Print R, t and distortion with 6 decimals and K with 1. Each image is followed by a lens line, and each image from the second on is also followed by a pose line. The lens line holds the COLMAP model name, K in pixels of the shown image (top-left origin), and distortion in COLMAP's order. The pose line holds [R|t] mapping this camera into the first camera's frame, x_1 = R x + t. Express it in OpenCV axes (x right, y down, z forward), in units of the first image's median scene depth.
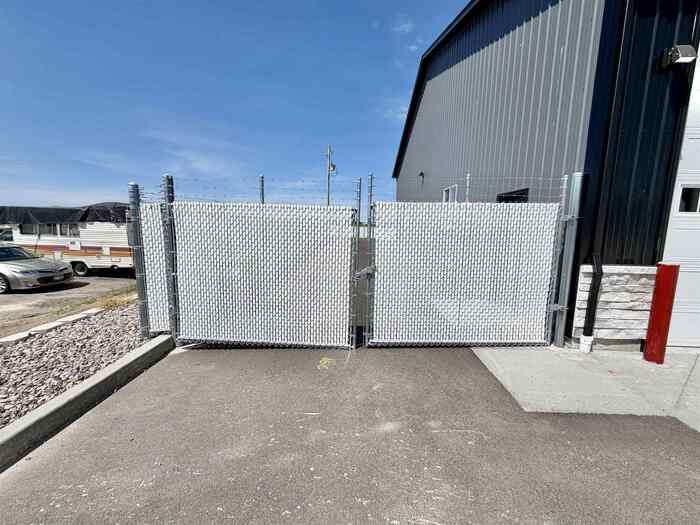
lens RADIAL K [[285.6, 0, 350.0], [0, 285.6, 262.5], [0, 0, 1]] dist [0.000694, -0.000142]
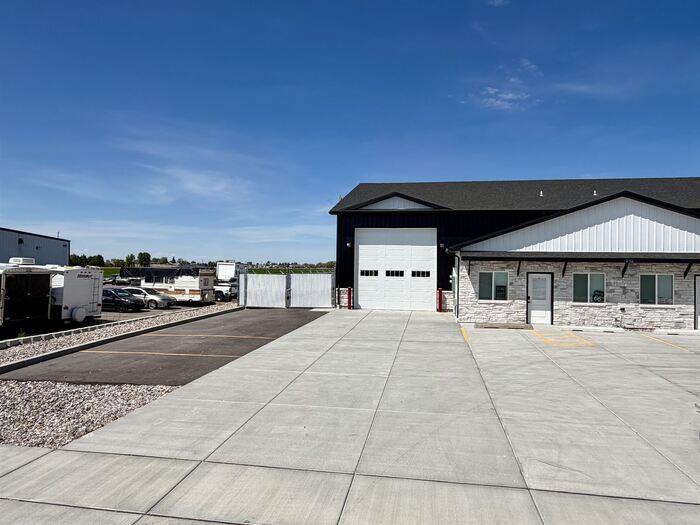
lens RADIAL K [[458.7, 0, 350.0], [0, 458.7, 262.5], [0, 0, 1]] dist [-0.001324, -0.000071]
pose [[0.989505, -0.006631, -0.144346, 1.827586], [-0.015076, 0.988756, -0.148773, 0.595574], [0.143709, 0.149388, 0.978280, -5.298971]]
